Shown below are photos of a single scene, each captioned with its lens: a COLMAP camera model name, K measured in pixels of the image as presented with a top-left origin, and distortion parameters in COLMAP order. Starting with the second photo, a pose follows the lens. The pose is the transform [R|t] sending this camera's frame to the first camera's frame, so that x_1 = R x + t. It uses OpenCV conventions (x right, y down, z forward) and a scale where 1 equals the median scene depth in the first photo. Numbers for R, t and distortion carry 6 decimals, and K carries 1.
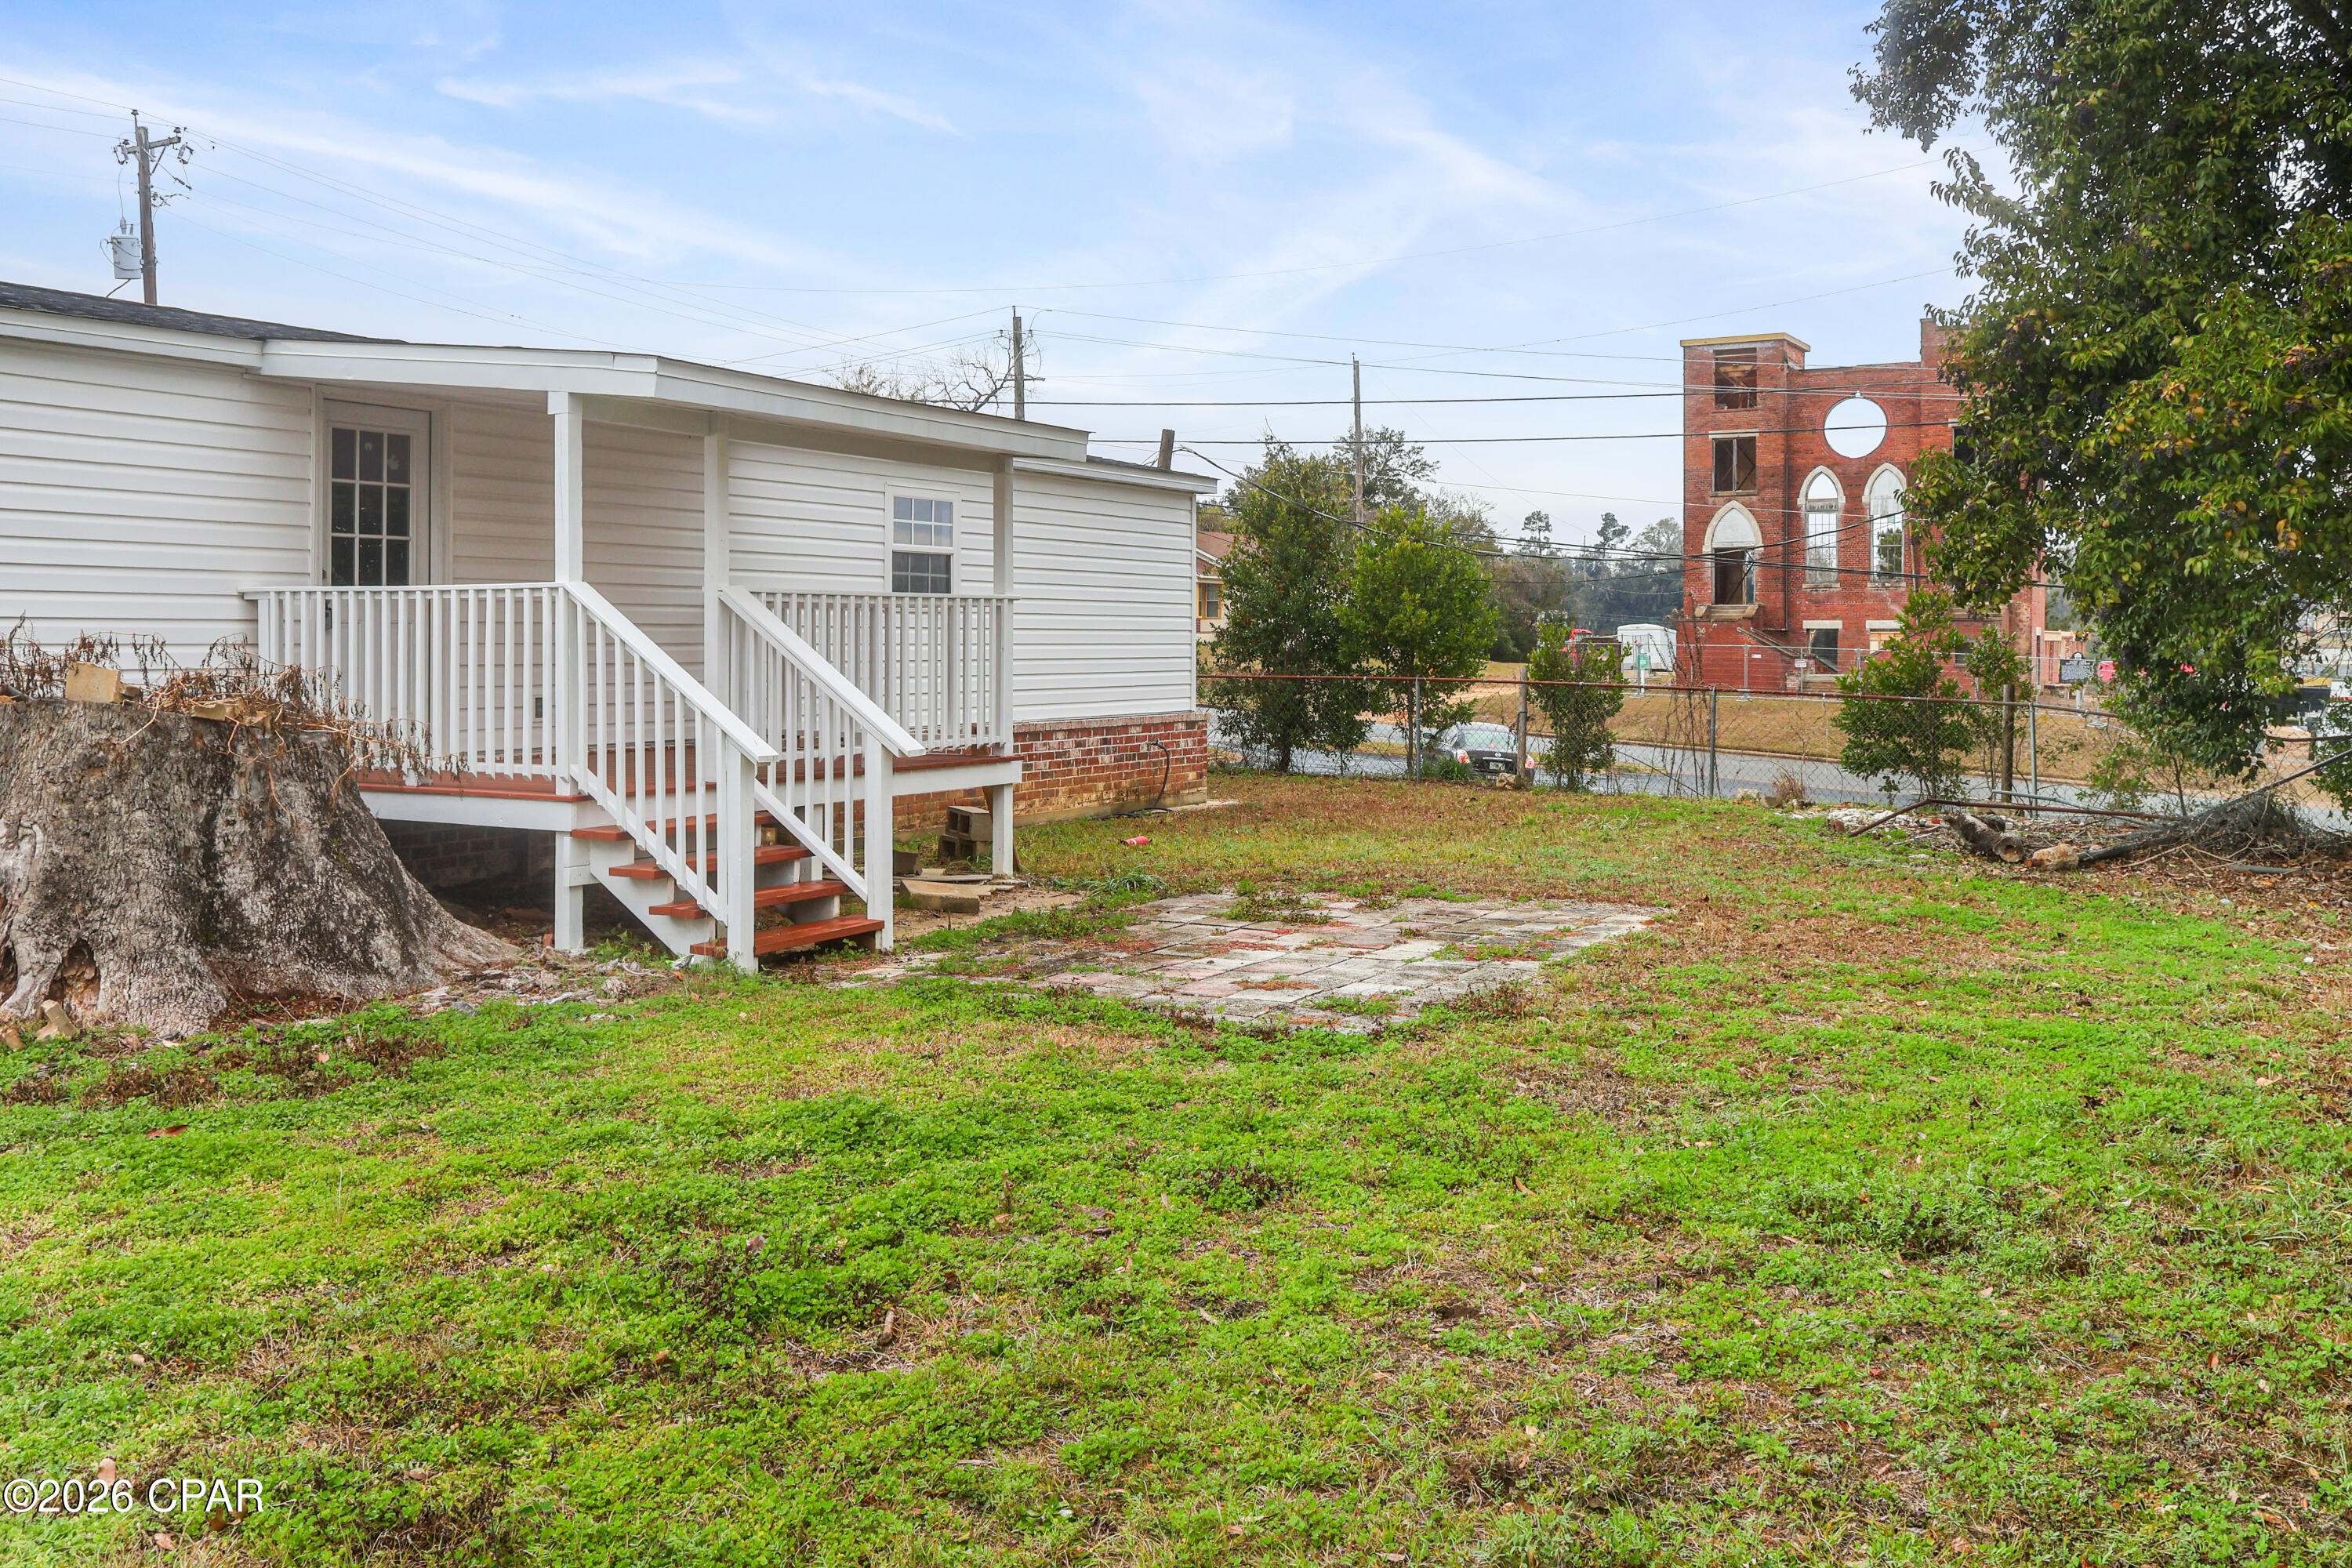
lens RADIAL K [[1998.3, 0, 1175.6], [0, 1998.3, 603.1], [0, 0, 1]] dist [-0.003514, 0.009772]
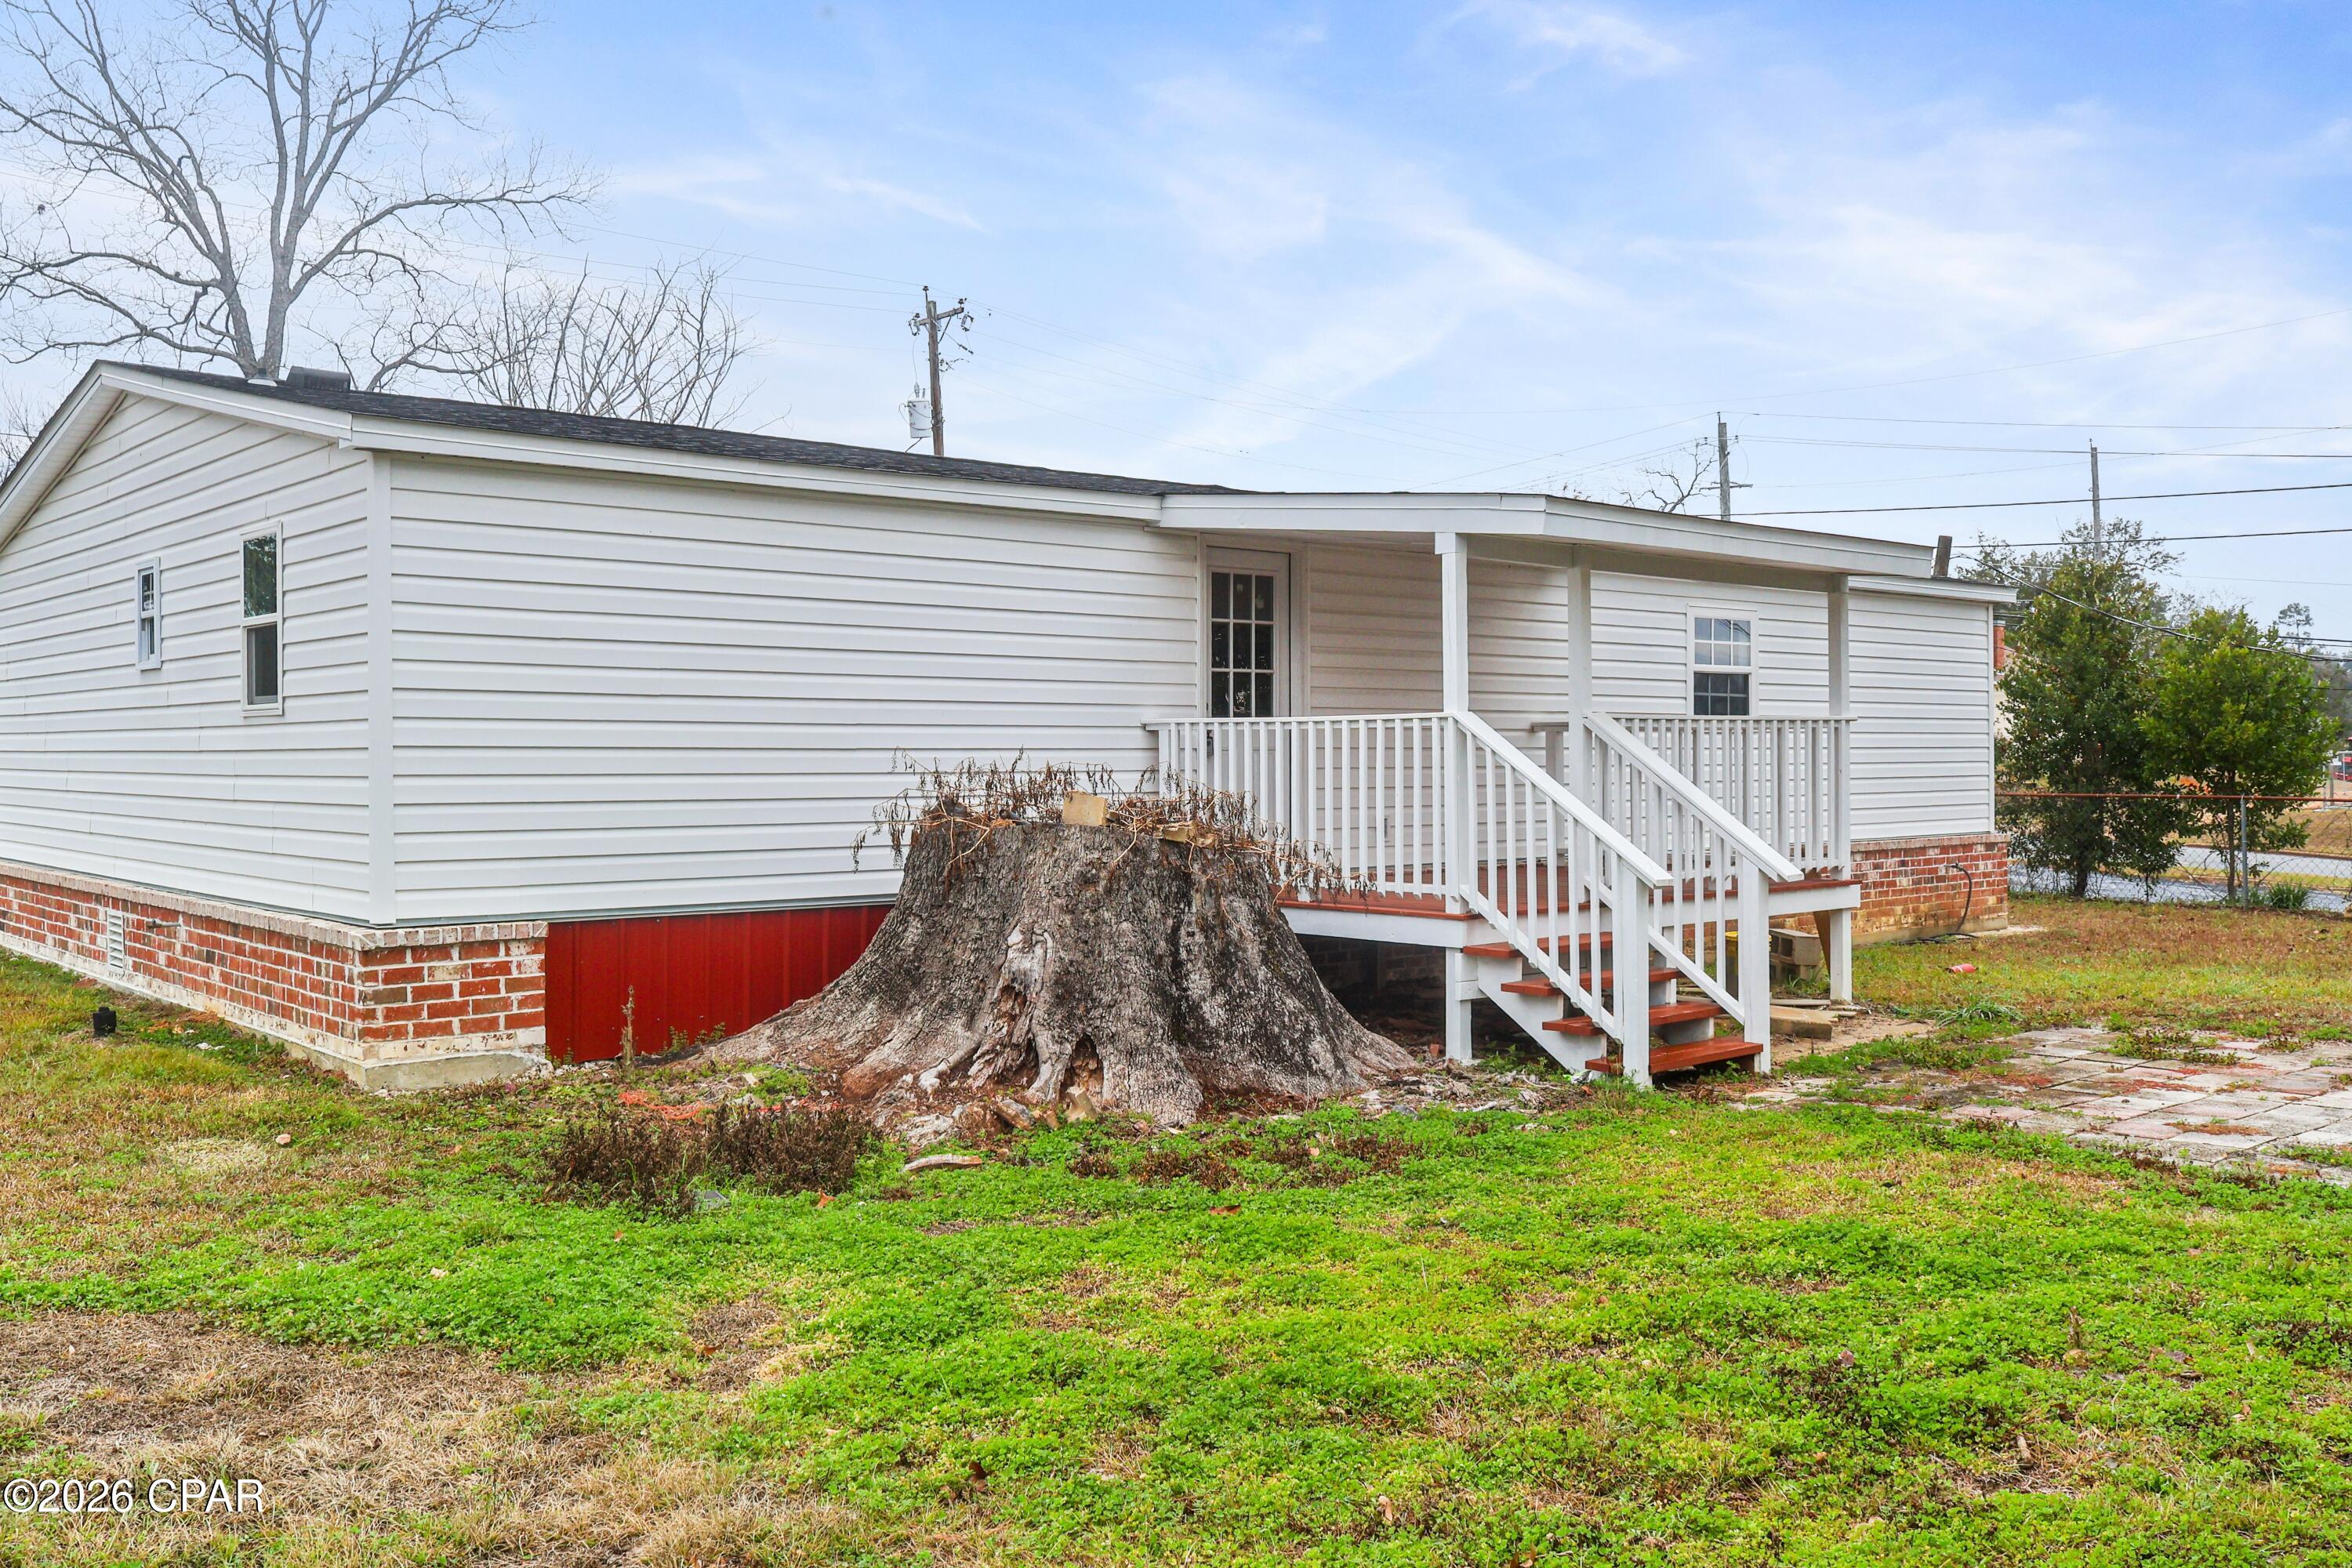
lens RADIAL K [[2000.6, 0, 1176.4], [0, 2000.6, 710.9], [0, 0, 1]] dist [-0.003128, -0.008976]
pose [[0.947064, -0.012938, -0.320783, -0.104100], [0.012134, 0.999916, -0.004508, -0.008094], [0.320815, 0.000377, 0.947142, -0.050218]]
